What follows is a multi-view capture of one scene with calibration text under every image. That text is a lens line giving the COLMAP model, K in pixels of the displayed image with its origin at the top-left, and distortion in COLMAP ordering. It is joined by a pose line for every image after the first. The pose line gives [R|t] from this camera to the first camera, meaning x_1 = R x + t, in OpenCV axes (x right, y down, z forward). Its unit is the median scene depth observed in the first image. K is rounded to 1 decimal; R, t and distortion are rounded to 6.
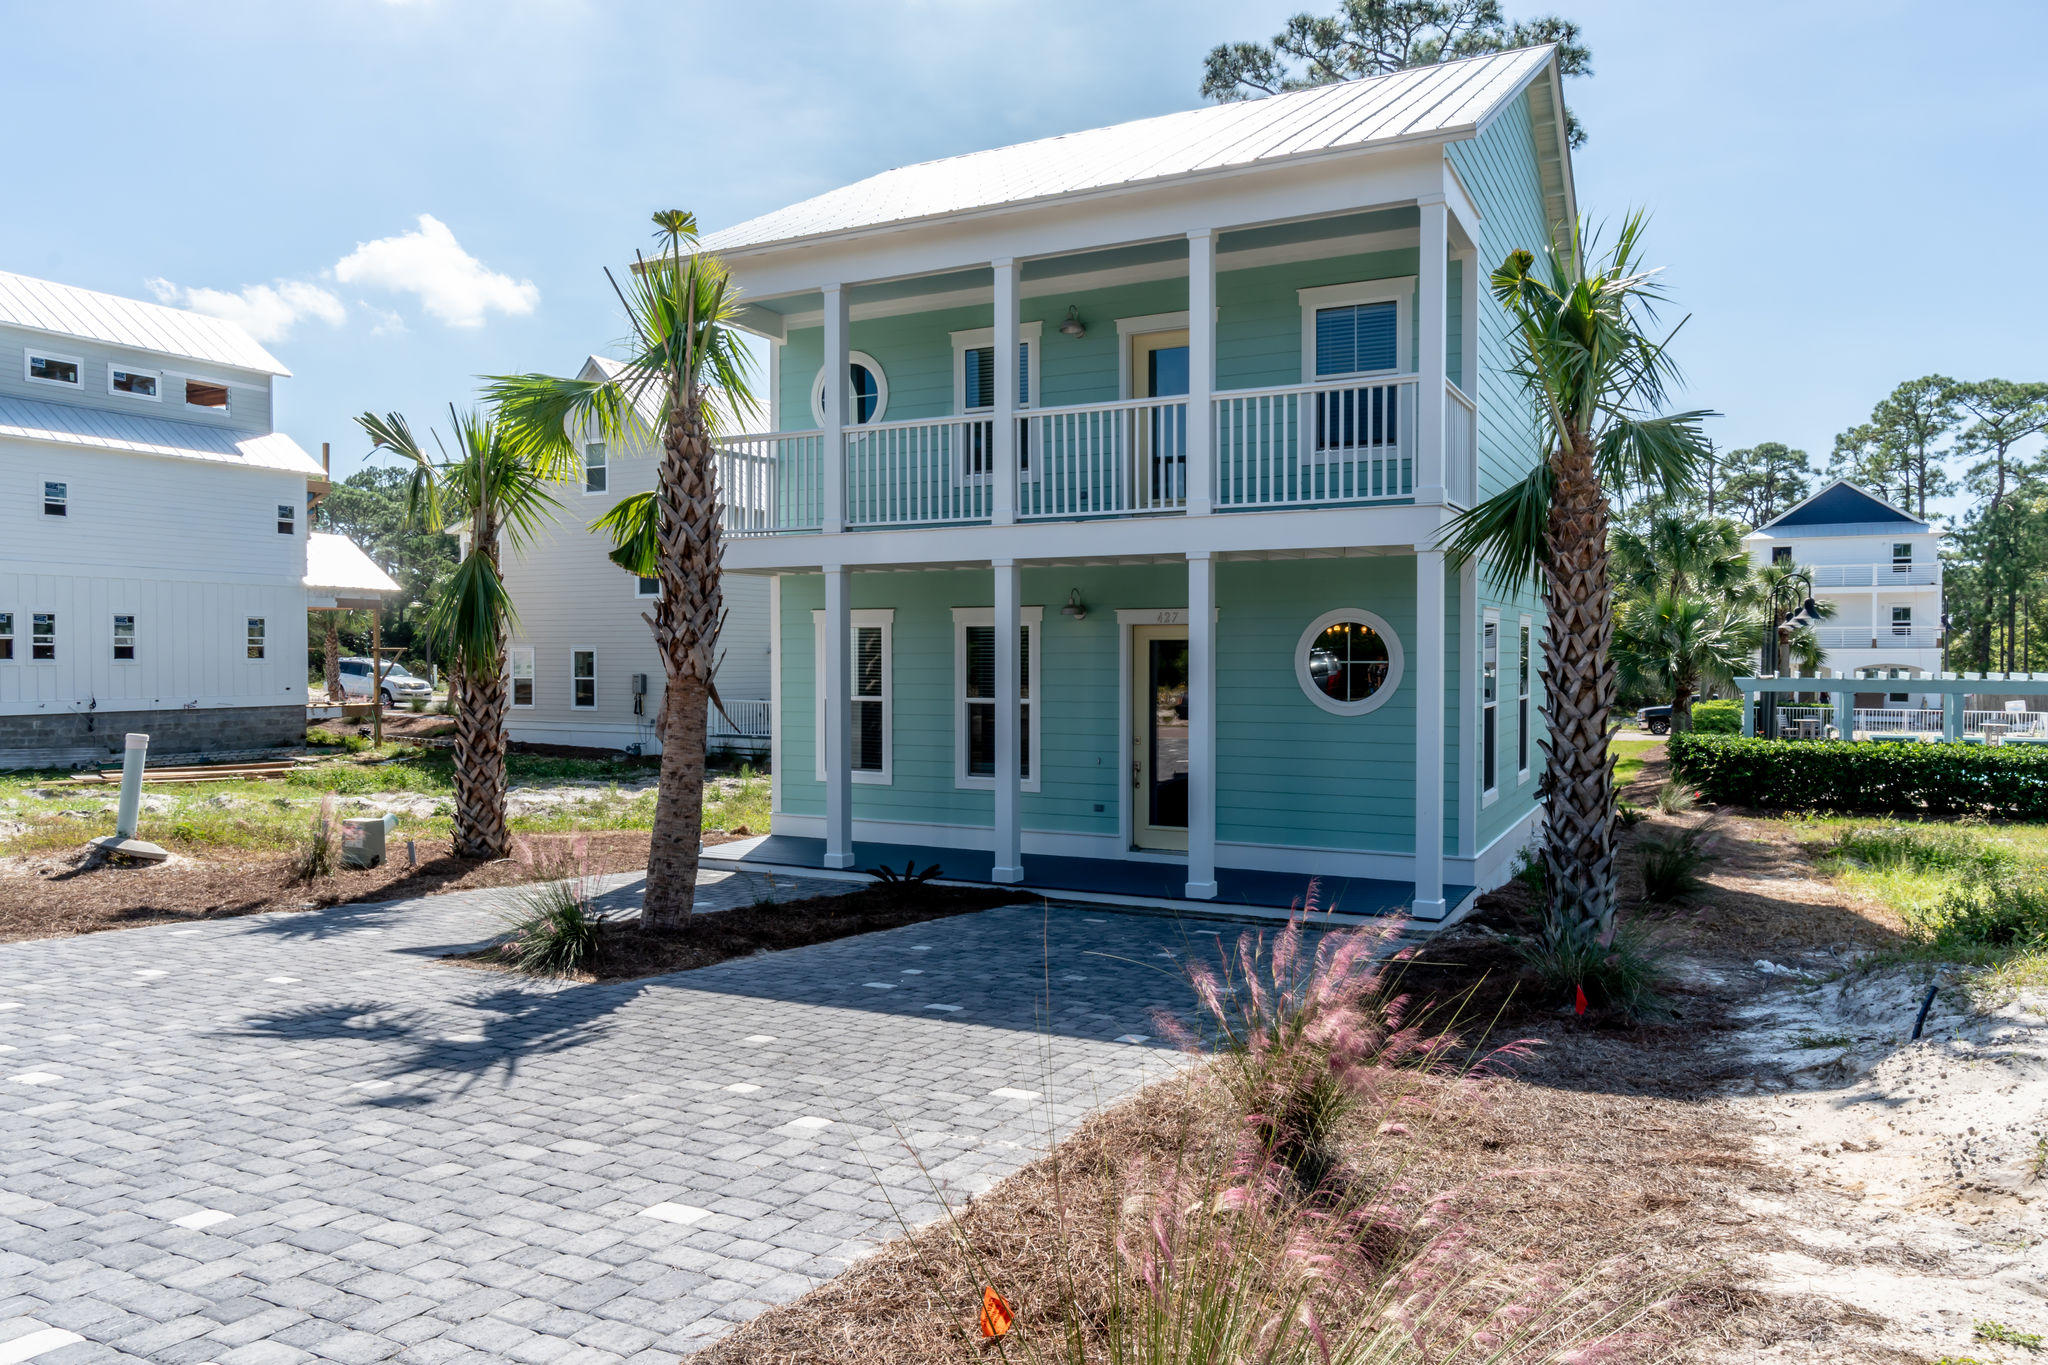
lens RADIAL K [[1404.7, 0, 1023.6], [0, 1404.7, 667.7], [0, 0, 1]] dist [-0.006539, 0.003295]
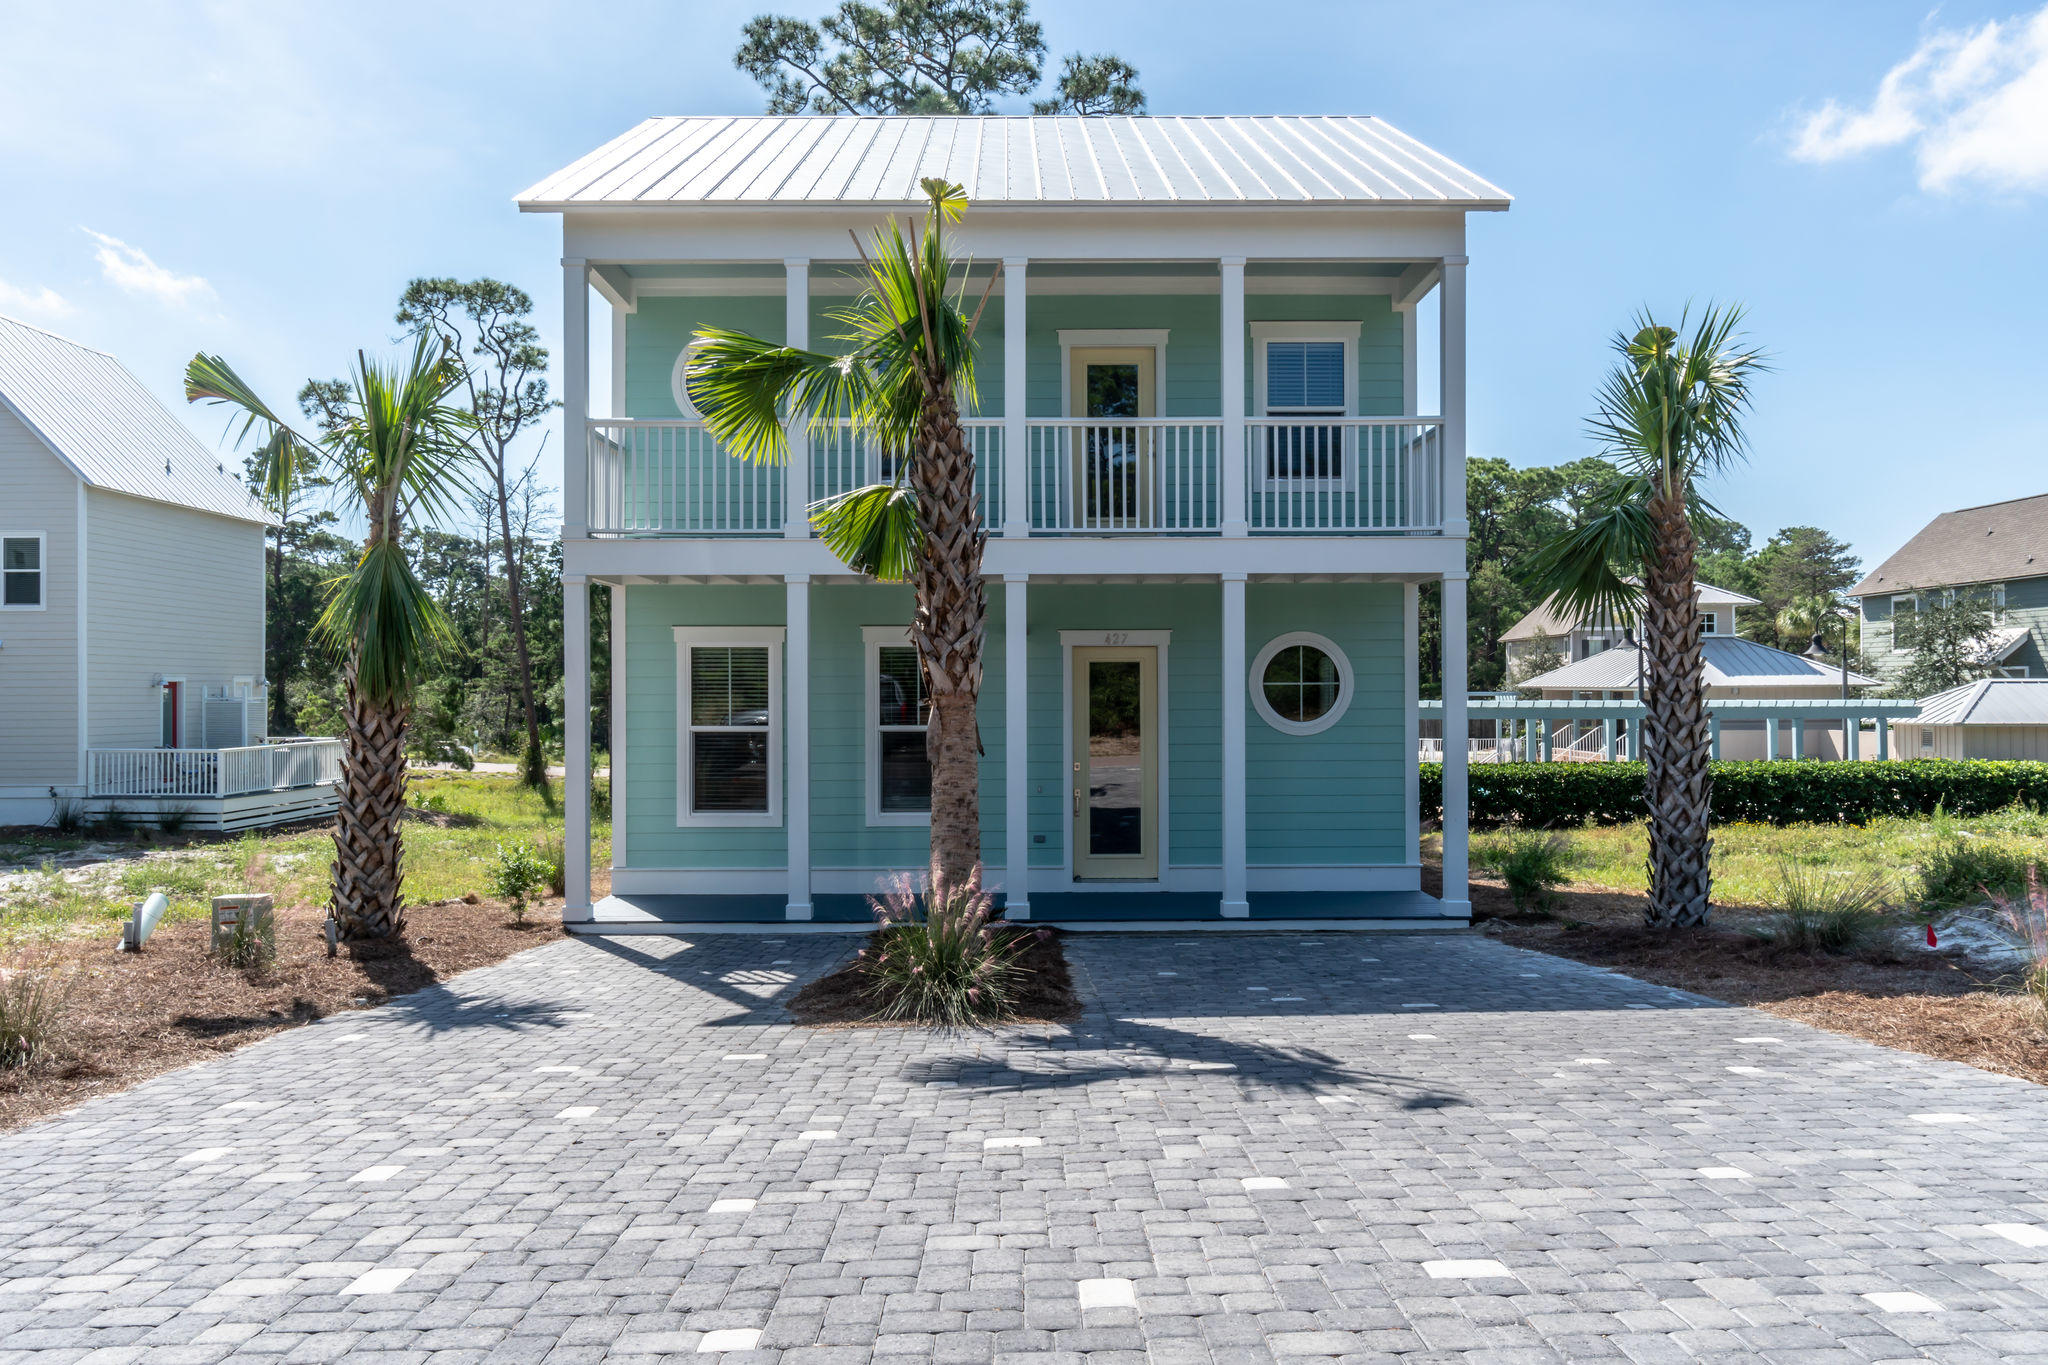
lens RADIAL K [[1589.0, 0, 1024.4], [0, 1589.0, 692.2], [0, 0, 1]] dist [-0.004997, -0.007341]
pose [[0.883871, -0.002764, 0.467723, -0.498524], [0.008350, 0.999916, -0.009870, 0.011909], [-0.467657, 0.012629, 0.883820, 0.057948]]
